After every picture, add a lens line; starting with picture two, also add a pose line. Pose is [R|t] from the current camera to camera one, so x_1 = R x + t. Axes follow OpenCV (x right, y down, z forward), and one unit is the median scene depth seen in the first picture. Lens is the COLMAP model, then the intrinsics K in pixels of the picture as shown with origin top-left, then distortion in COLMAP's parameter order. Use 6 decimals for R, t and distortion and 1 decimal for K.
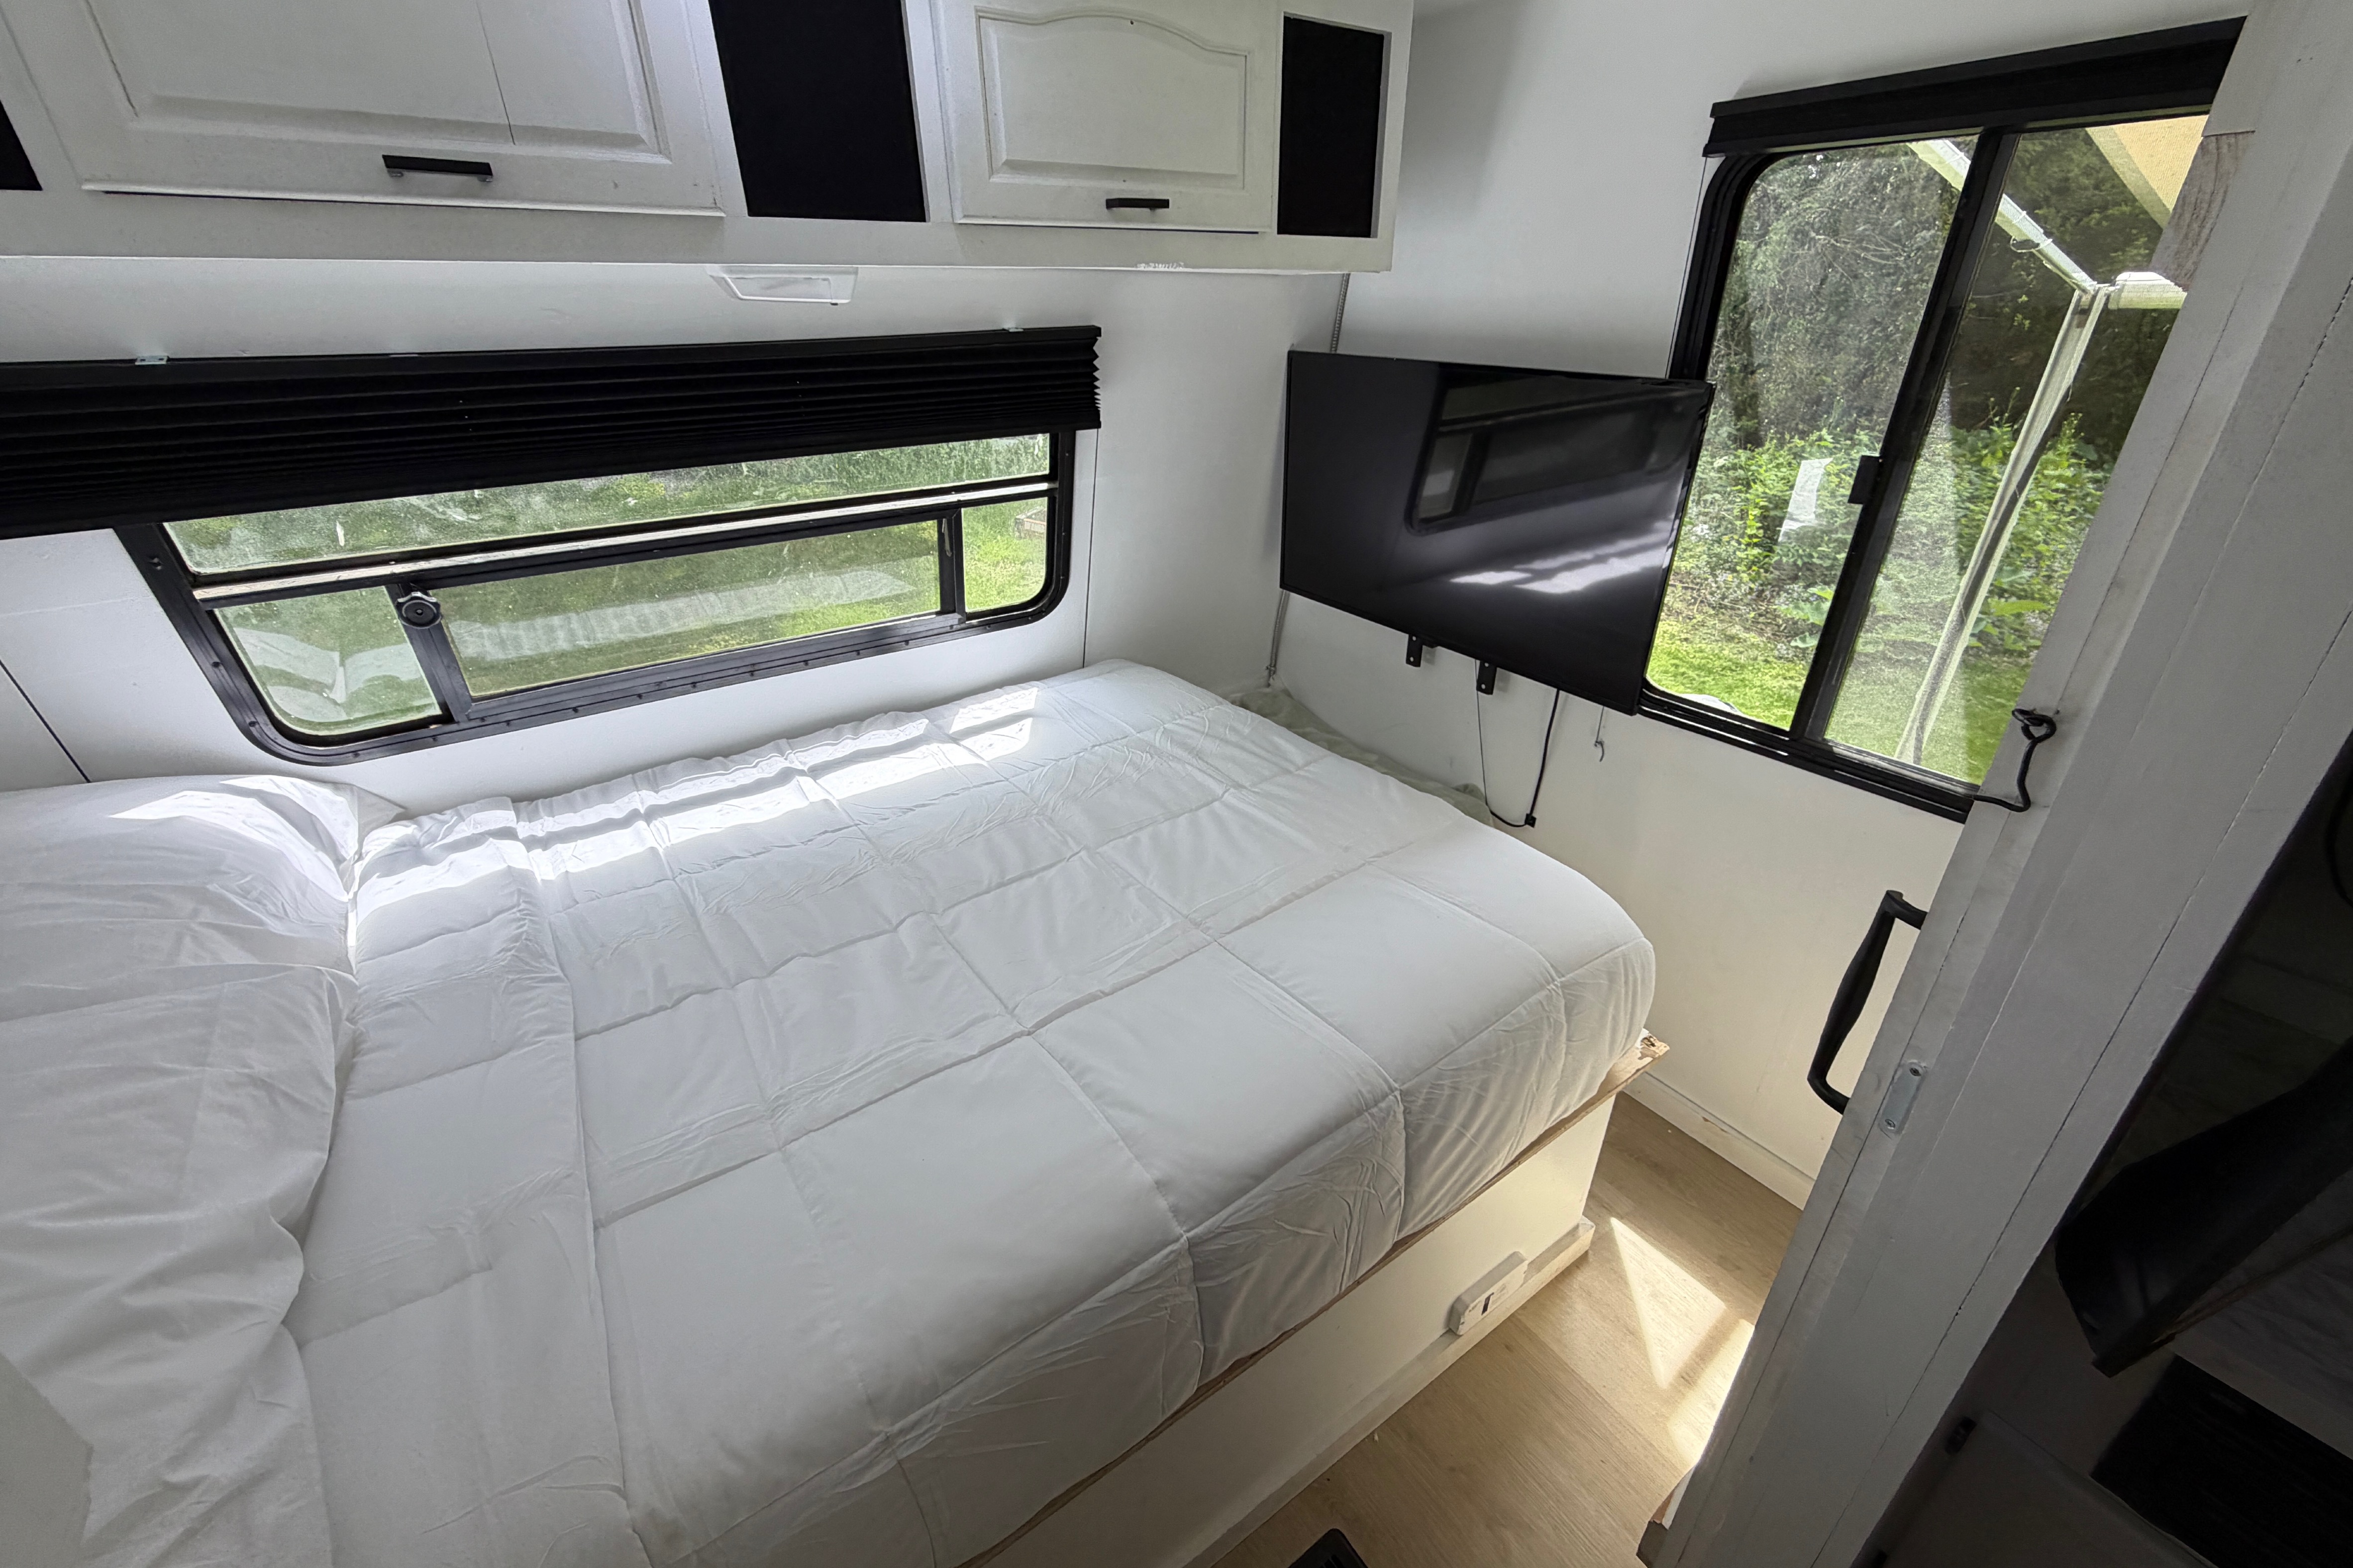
lens RADIAL K [[928.4, 0, 1176.2], [0, 928.4, 776.0], [0, 0, 1]] dist [-0.000188, -0.000307]
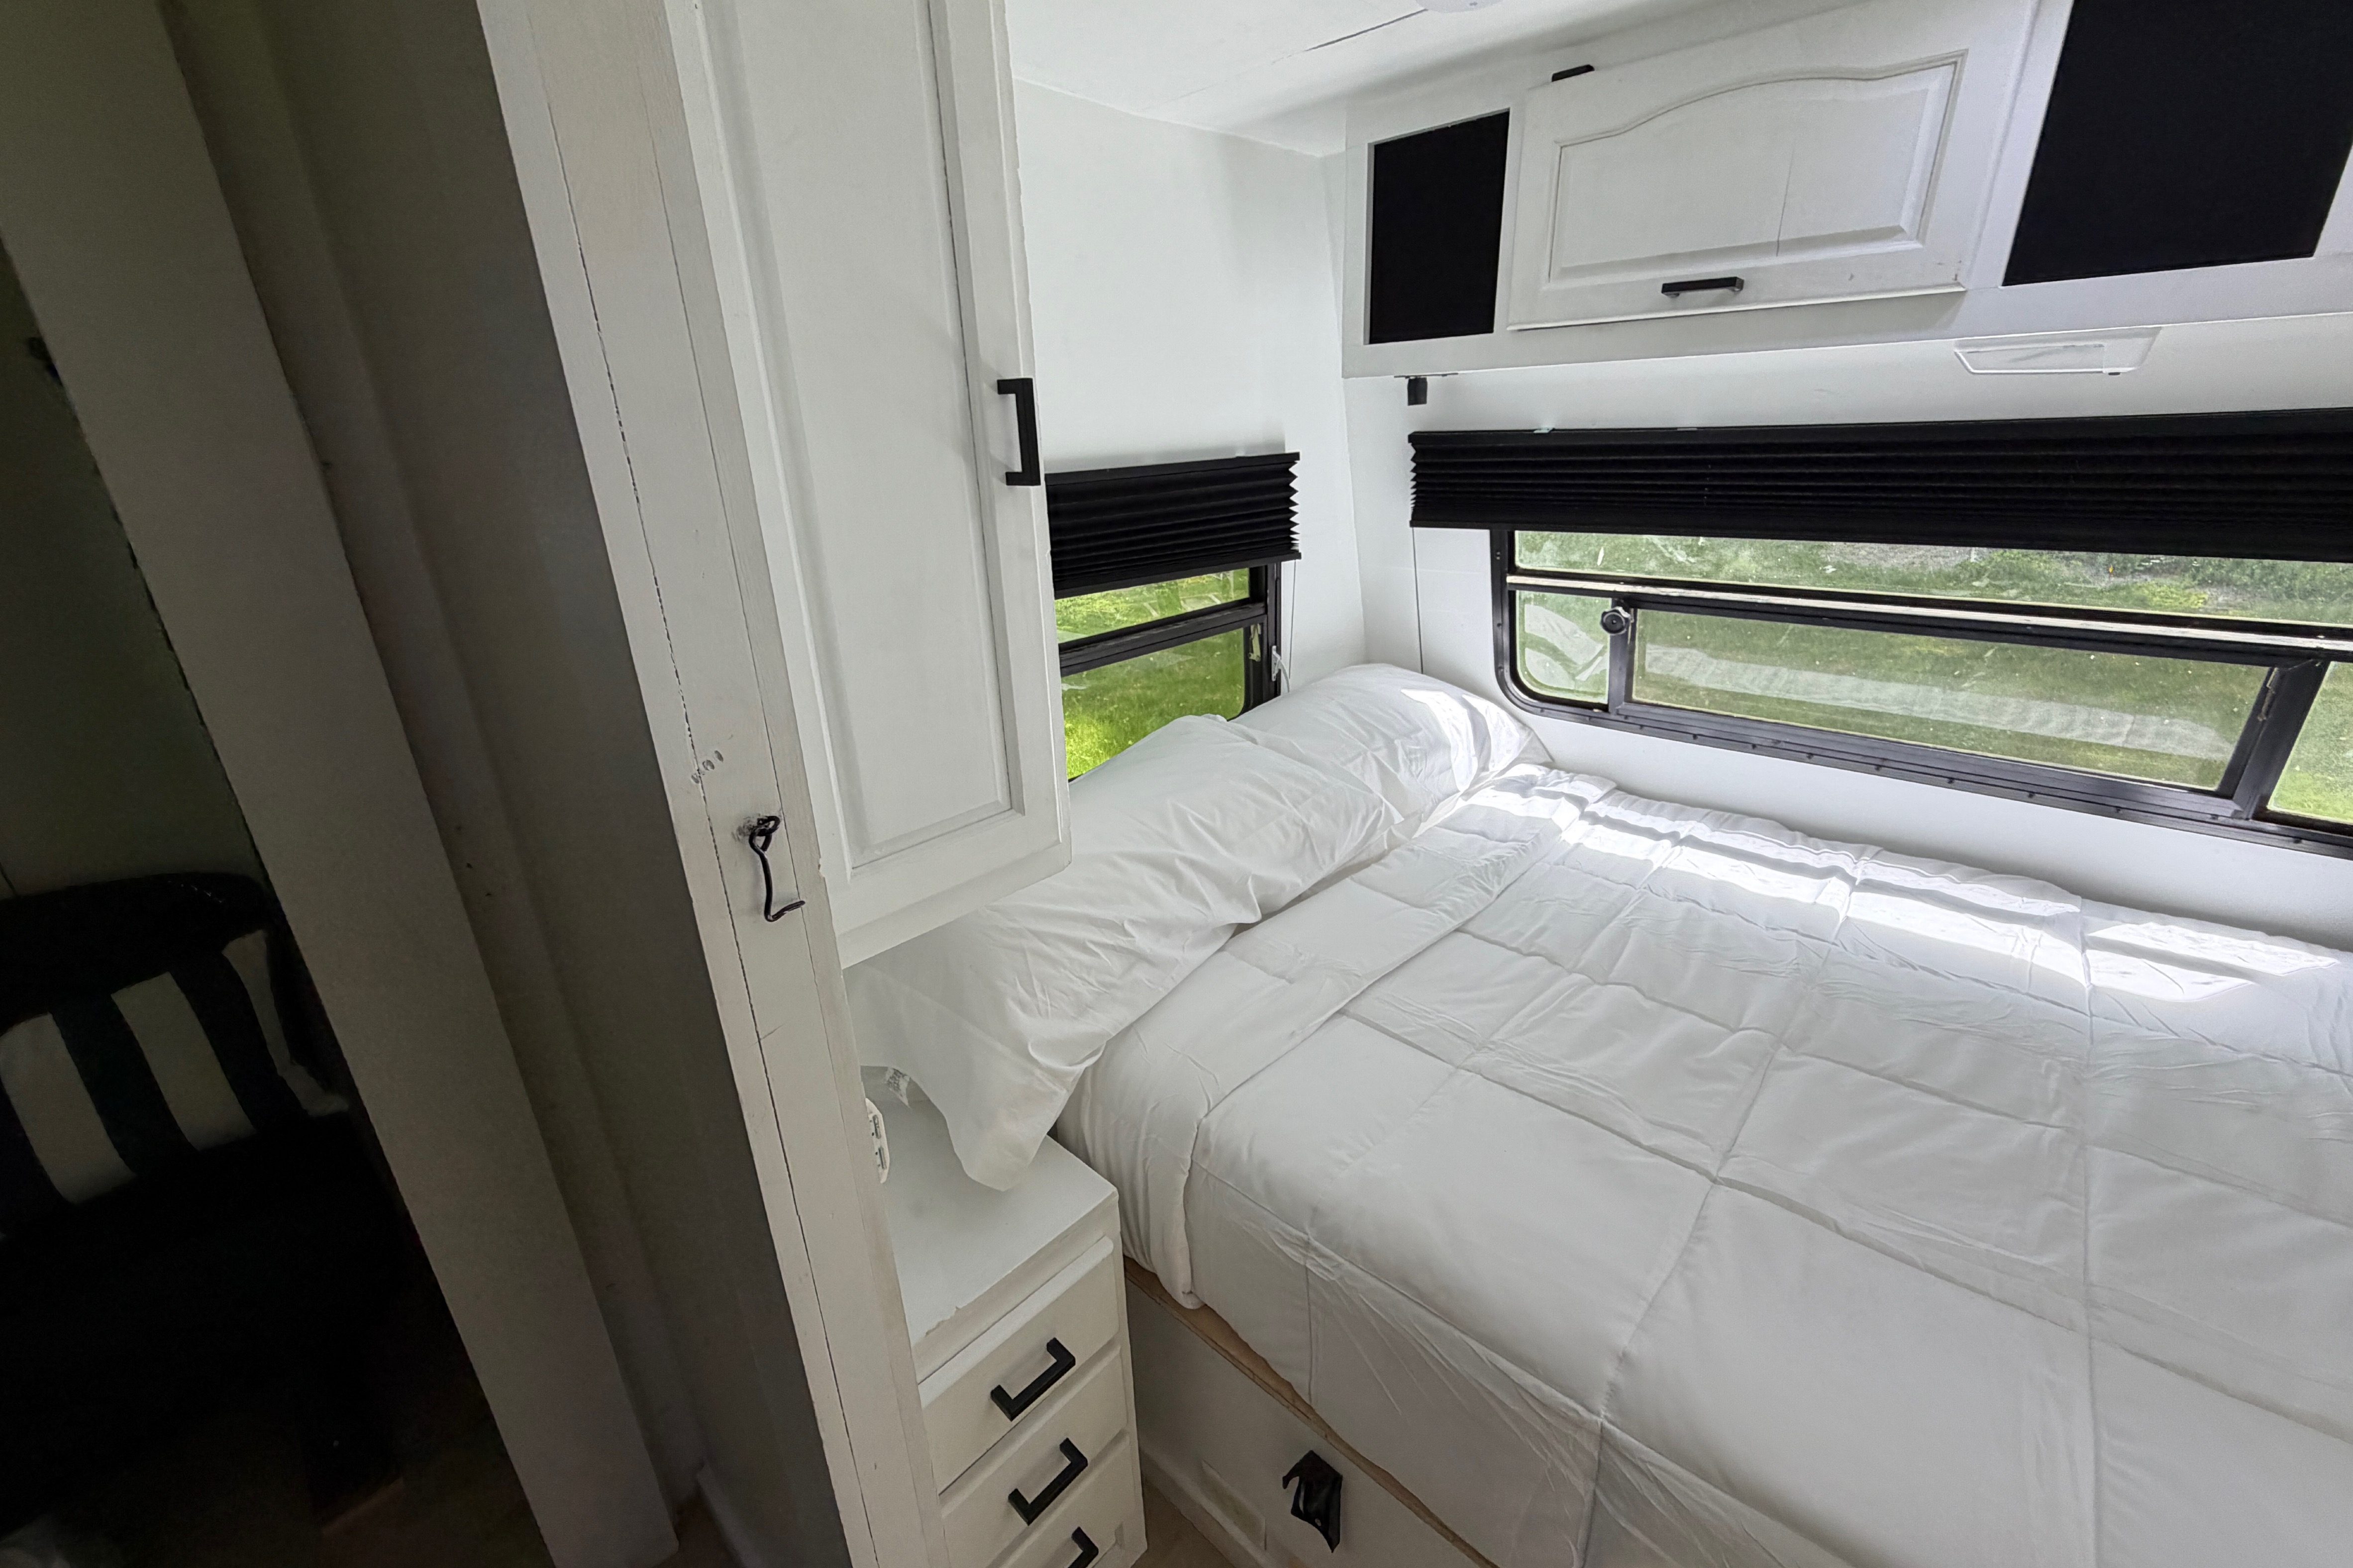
lens RADIAL K [[931.8, 0, 1179.9], [0, 931.8, 776.3], [0, 0, 1]] dist [0.001601, 0.000179]
pose [[0.218851, 0.349969, -0.910838, 0.317111], [-0.415001, 0.878216, 0.237721, -0.046852], [0.883108, 0.325973, 0.337436, 0.102545]]
